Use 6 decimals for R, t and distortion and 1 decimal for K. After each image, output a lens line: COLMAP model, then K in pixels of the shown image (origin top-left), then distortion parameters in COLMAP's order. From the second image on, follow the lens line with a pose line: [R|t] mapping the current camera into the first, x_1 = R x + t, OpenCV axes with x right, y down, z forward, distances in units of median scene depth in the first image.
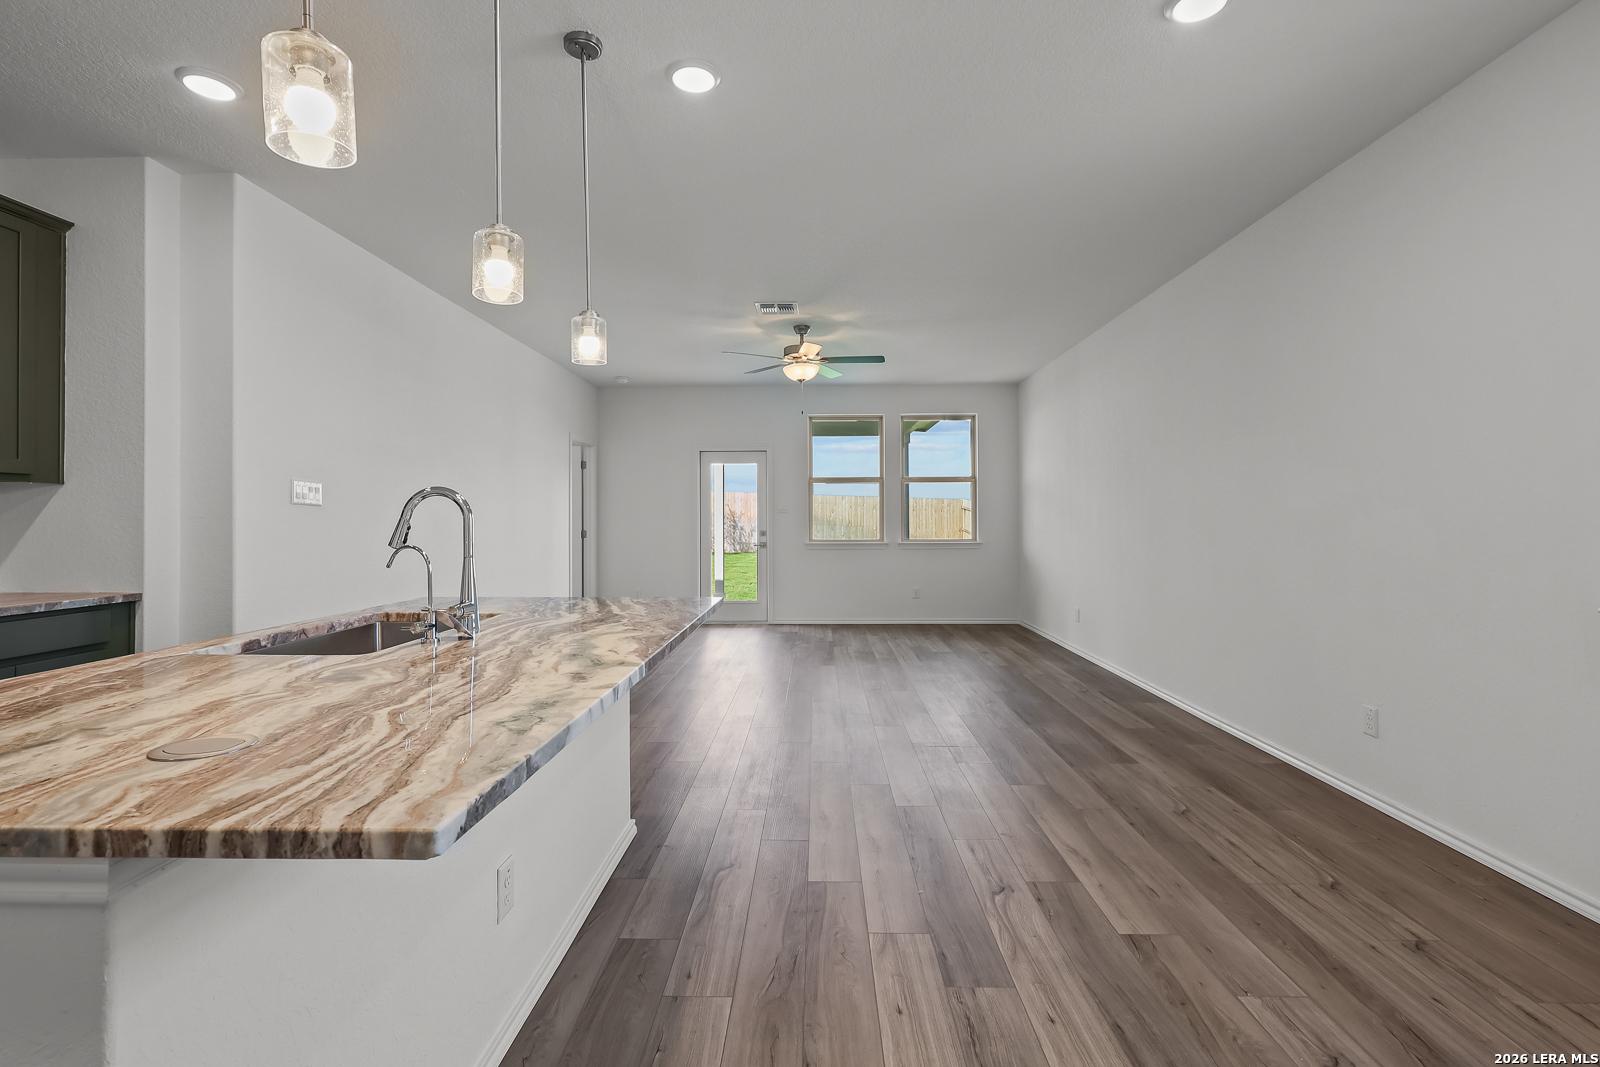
lens RADIAL K [[737.6, 0, 802.0], [0, 737.6, 517.8], [0, 0, 1]] dist [-0.007092, 0.001736]
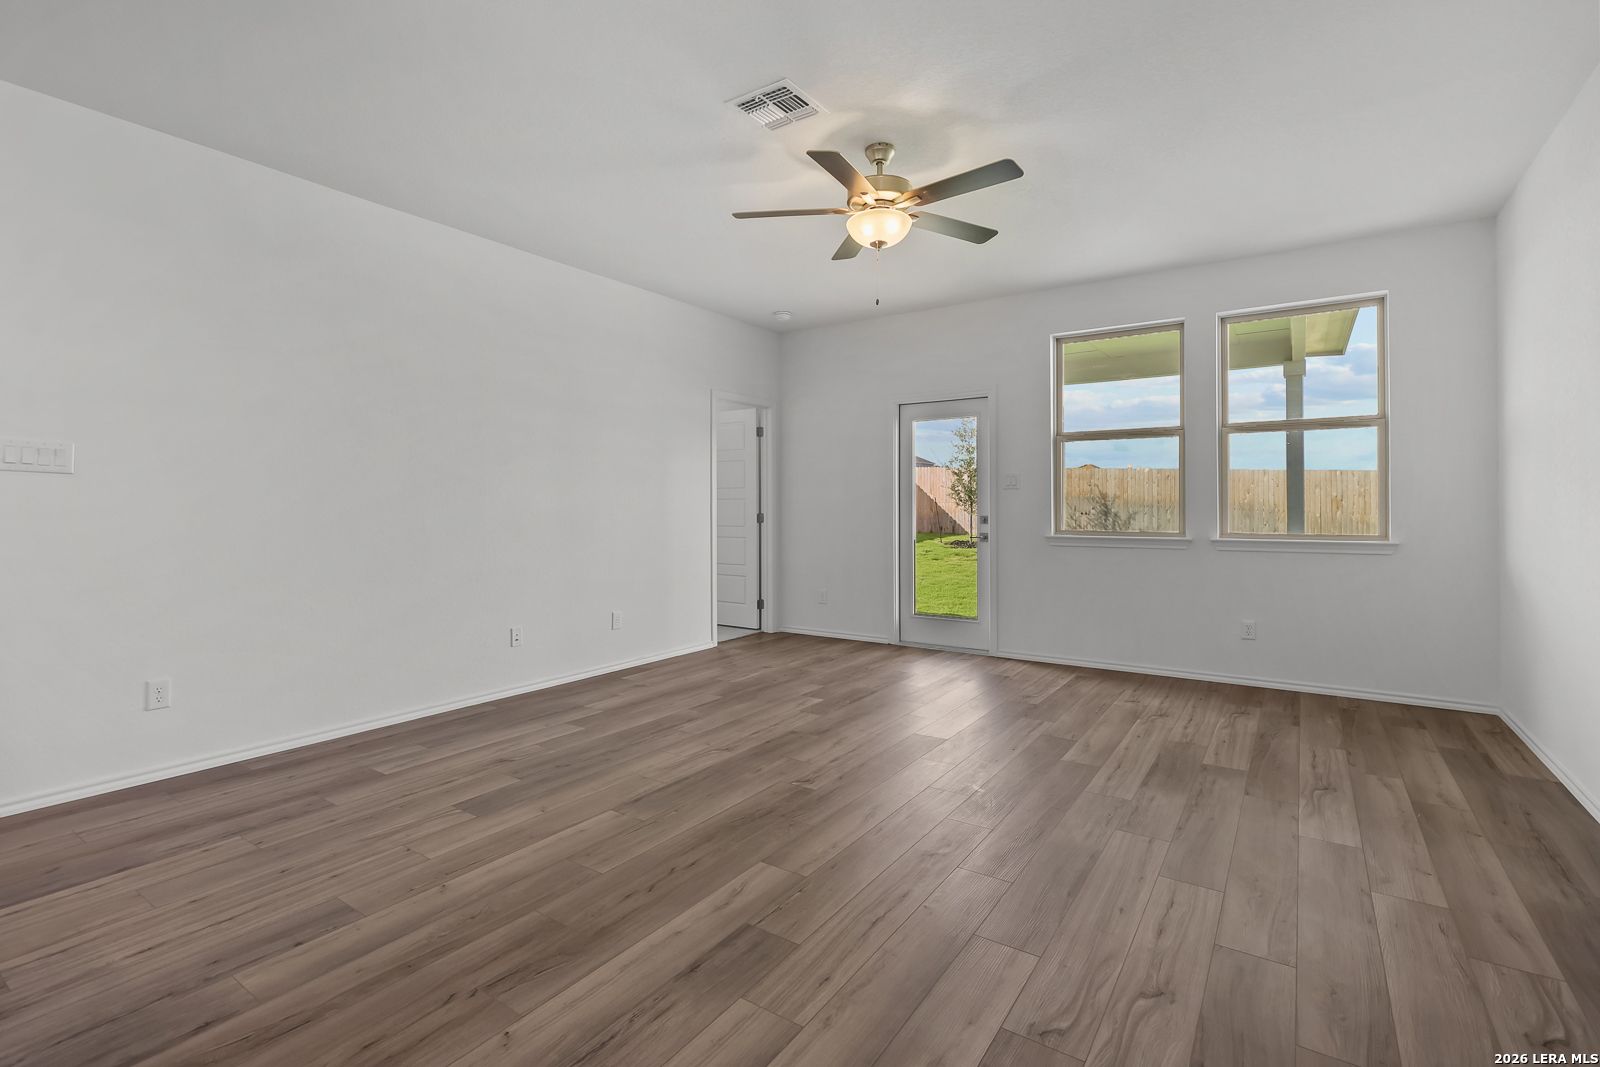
lens RADIAL K [[737.6, 0, 797.9], [0, 737.6, 507.4], [0, 0, 1]] dist [-0.007092, 0.001736]
pose [[0.836673, 0.003257, -0.547693, 0.483829], [-0.000717, 0.999988, 0.004852, 0.017783], [0.547702, -0.003667, 0.836665, 0.965855]]
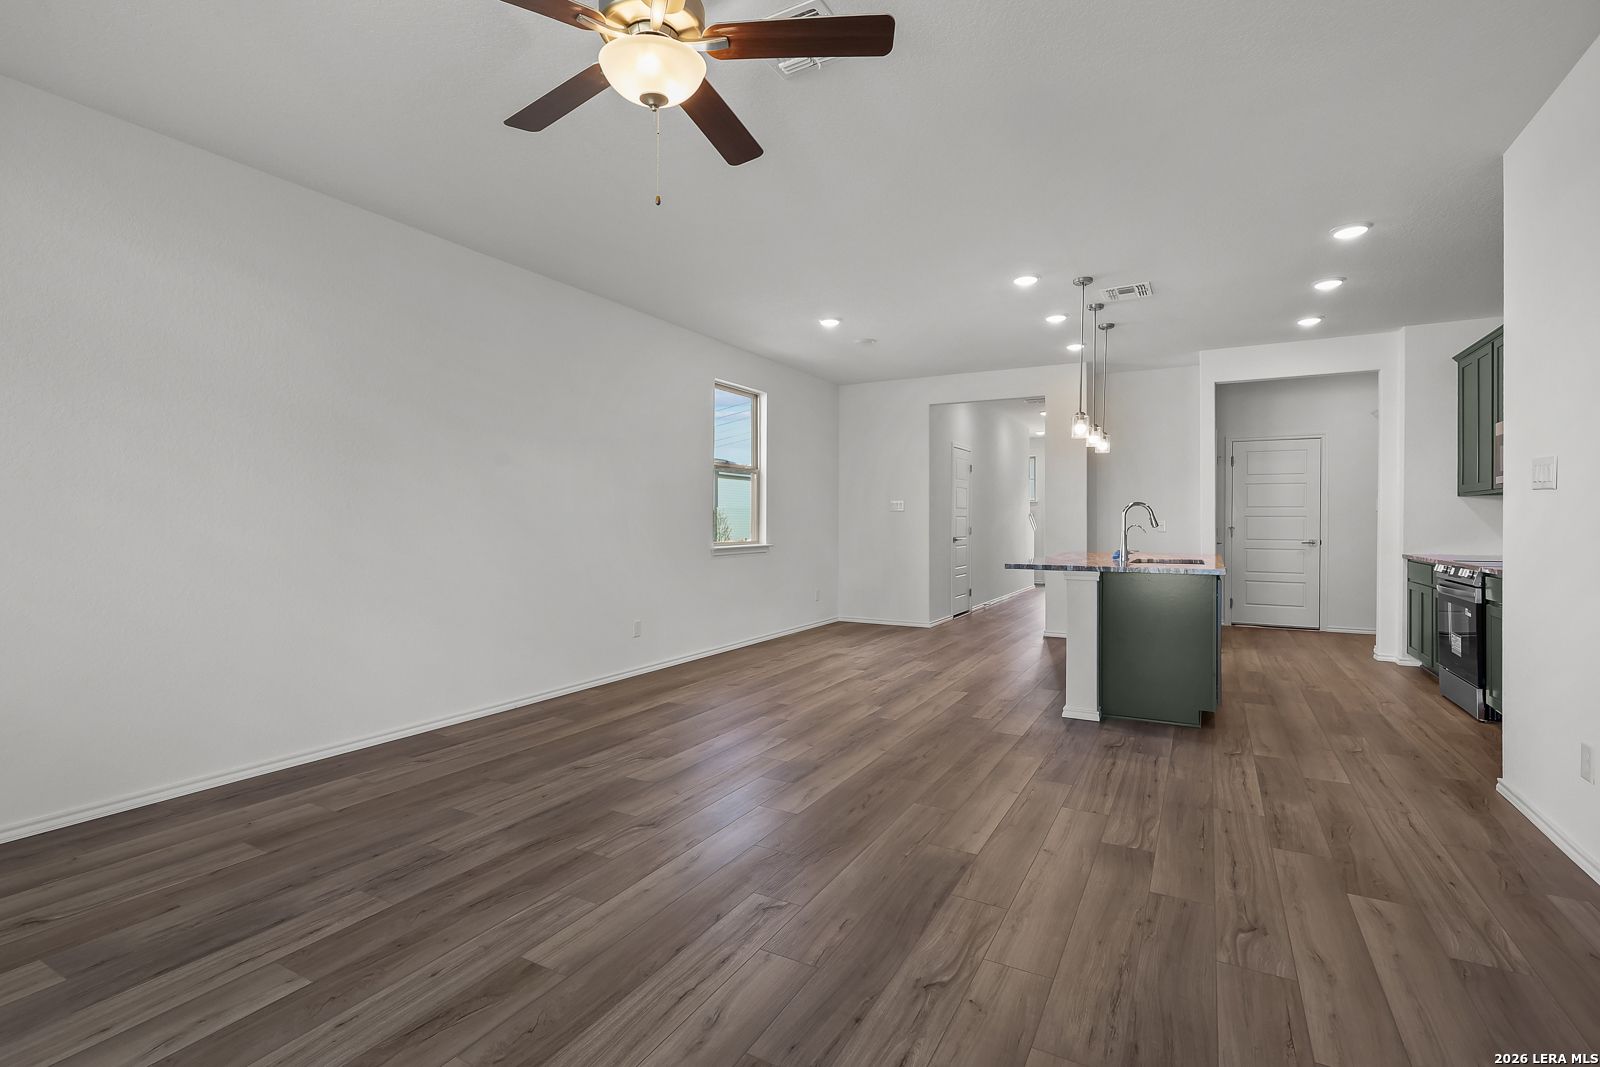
lens RADIAL K [[737.6, 0, 785.0], [0, 737.6, 519.4], [0, 0, 1]] dist [-0.007092, 0.001736]
pose [[-0.876884, 0.003545, 0.480690, -0.427728], [-0.000591, 0.999964, -0.008453, 0.023871], [-0.480702, -0.007696, -0.876850, 2.453734]]
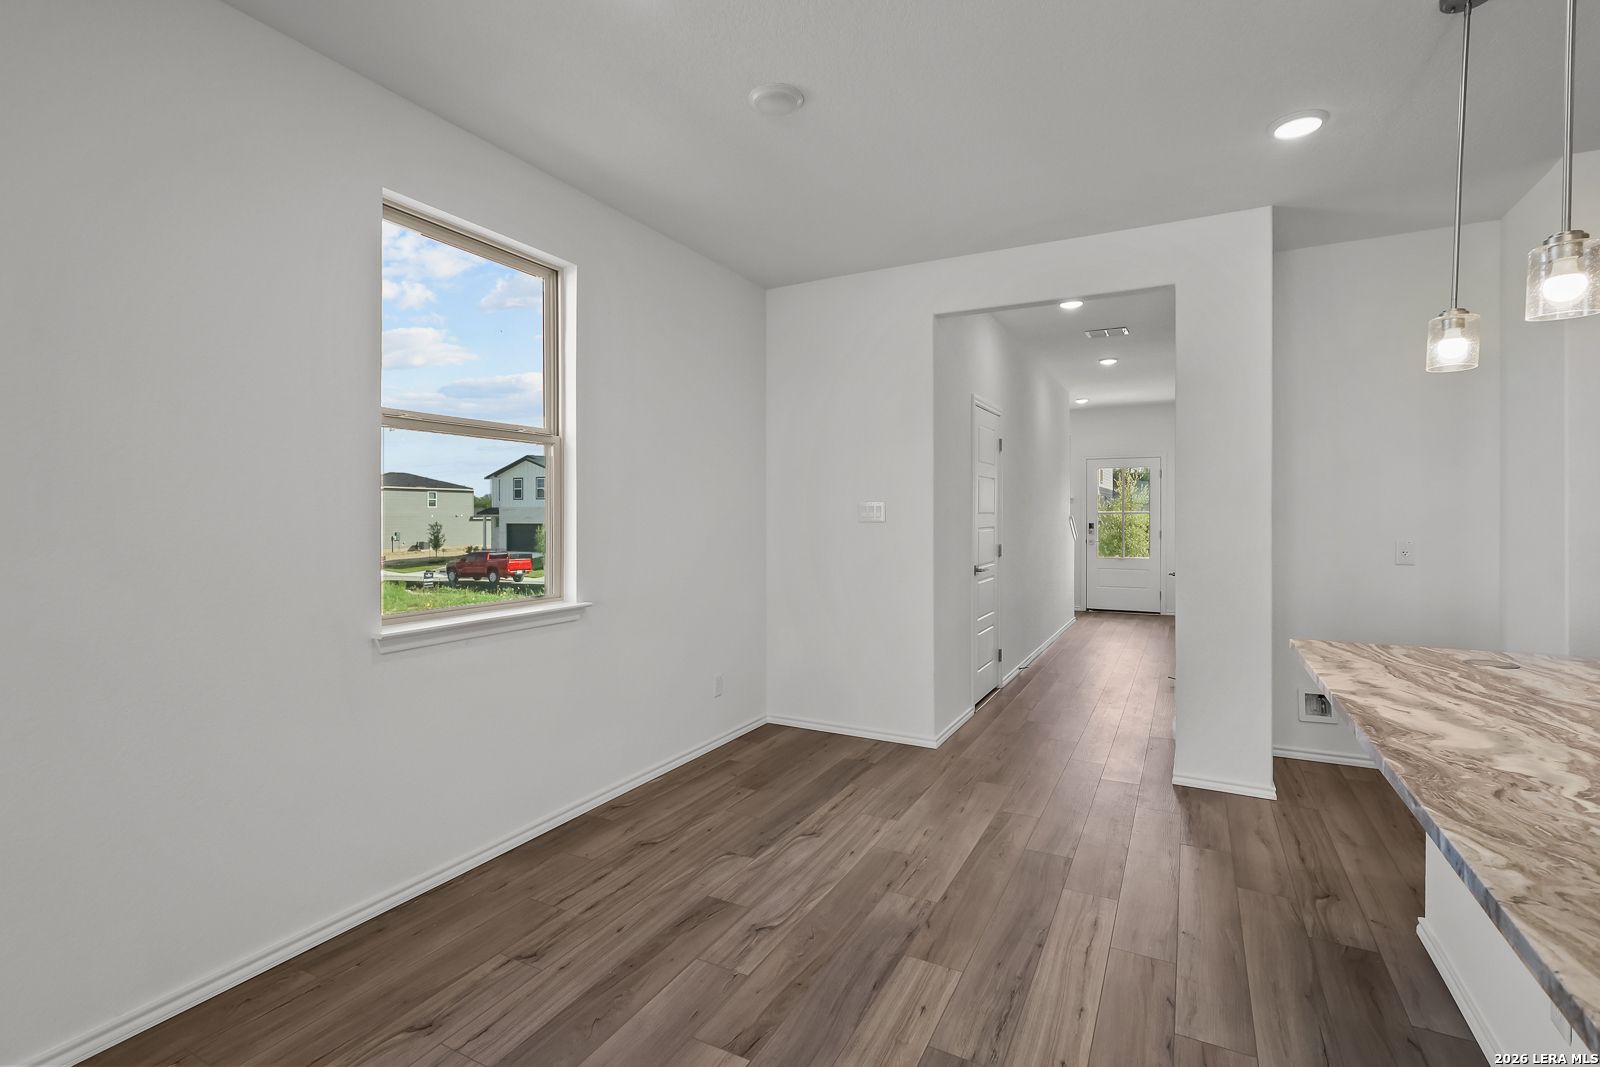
lens RADIAL K [[737.6, 0, 799.9], [0, 737.6, 524.4], [0, 0, 1]] dist [-0.007092, 0.001736]
pose [[-0.891484, 0.001449, 0.453050, -0.000222], [0.004313, 0.999977, 0.005289, -0.034422], [-0.453032, 0.006669, -0.891469, 1.194491]]
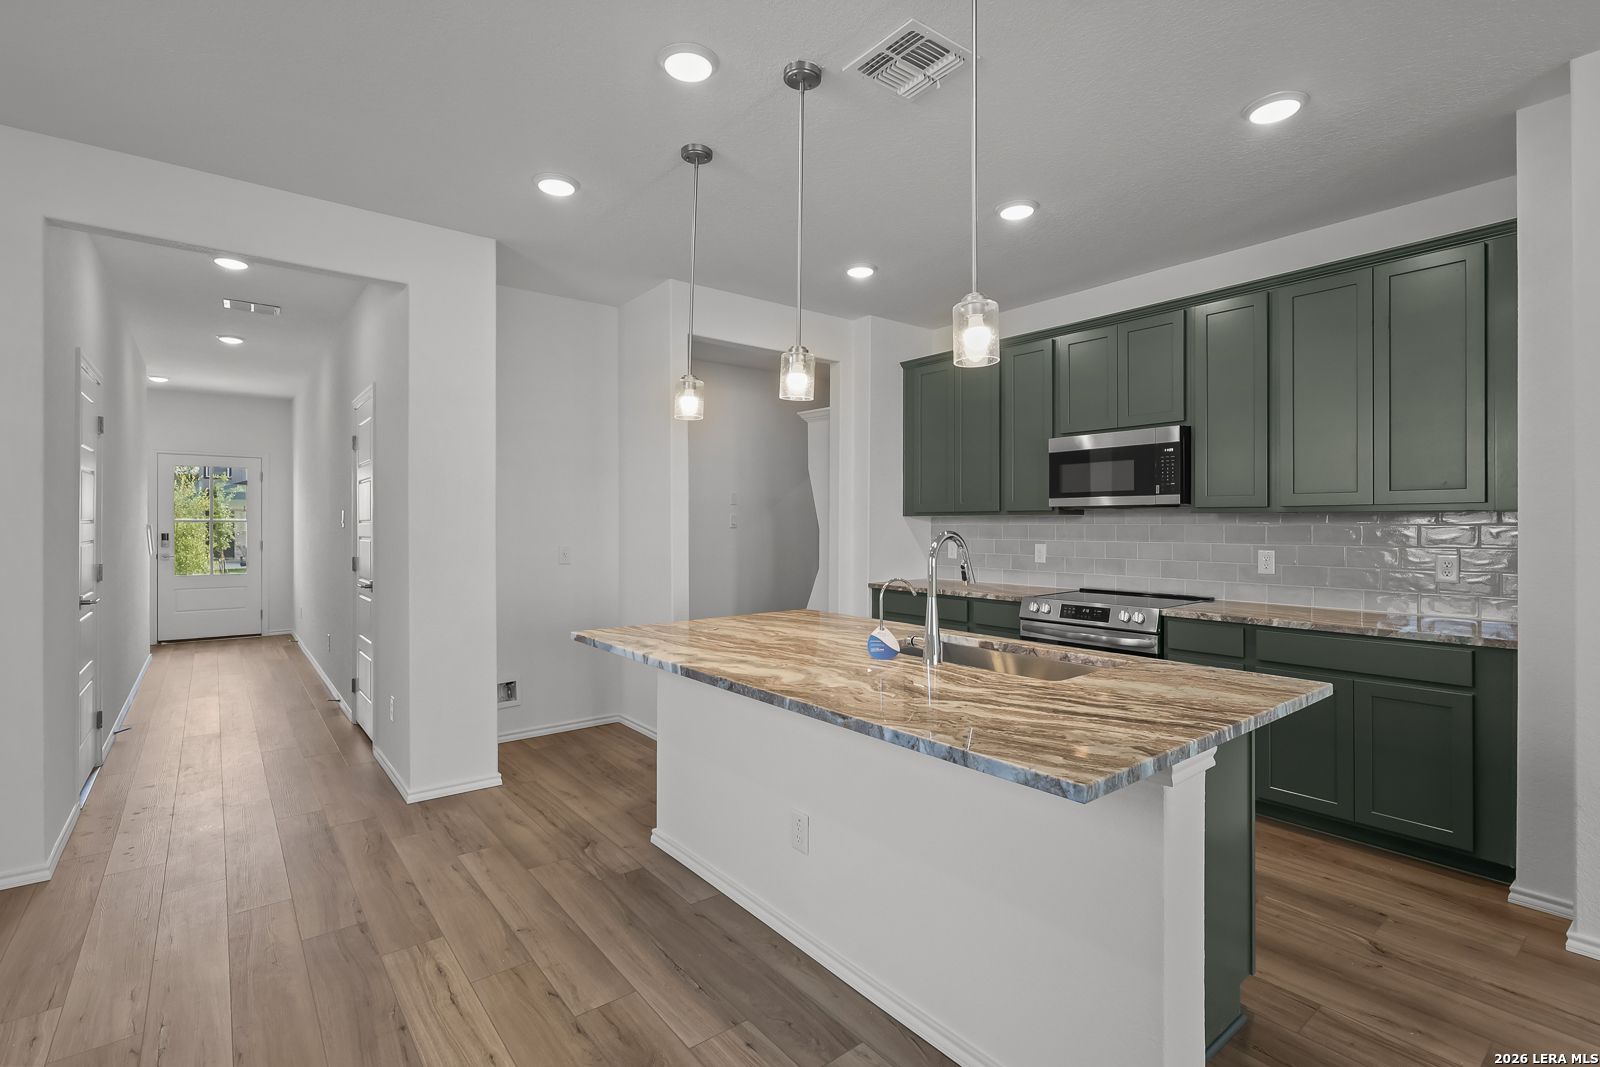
lens RADIAL K [[737.6, 0, 798.2], [0, 737.6, 526.6], [0, 0, 1]] dist [-0.007092, 0.001736]
pose [[-0.770237, 0.006961, -0.637720, 0.256474], [0.006524, 0.999974, 0.003035, -0.035371], [0.637725, -0.001823, -0.770262, 1.130859]]
